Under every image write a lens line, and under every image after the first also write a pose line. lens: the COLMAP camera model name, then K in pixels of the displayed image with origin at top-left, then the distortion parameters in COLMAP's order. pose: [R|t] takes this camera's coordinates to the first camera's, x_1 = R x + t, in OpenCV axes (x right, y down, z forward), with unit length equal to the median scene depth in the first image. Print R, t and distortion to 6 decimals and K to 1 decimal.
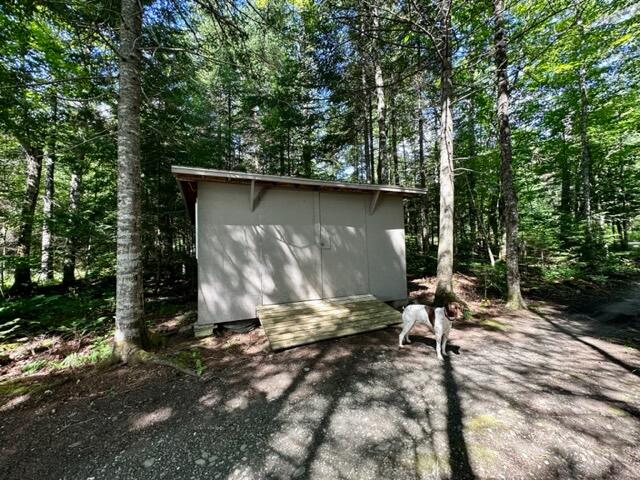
lens RADIAL K [[255.3, 0, 318.4], [0, 255.3, 242.2], [0, 0, 1]] dist [-0.001960, 0.000727]
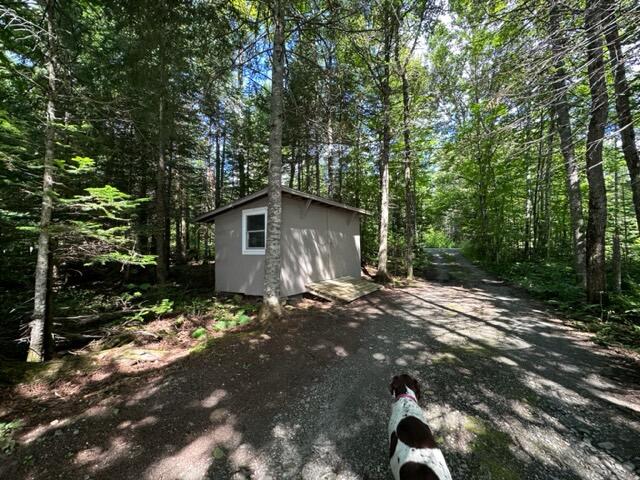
lens RADIAL K [[255.3, 0, 322.5], [0, 255.3, 239.4], [0, 0, 1]] dist [-0.001960, 0.000727]
pose [[0.838569, 0.044401, 0.542983, -0.920159], [-0.043027, 0.998958, -0.015238, 0.011599], [-0.543094, -0.010585, 0.839605, -0.282544]]
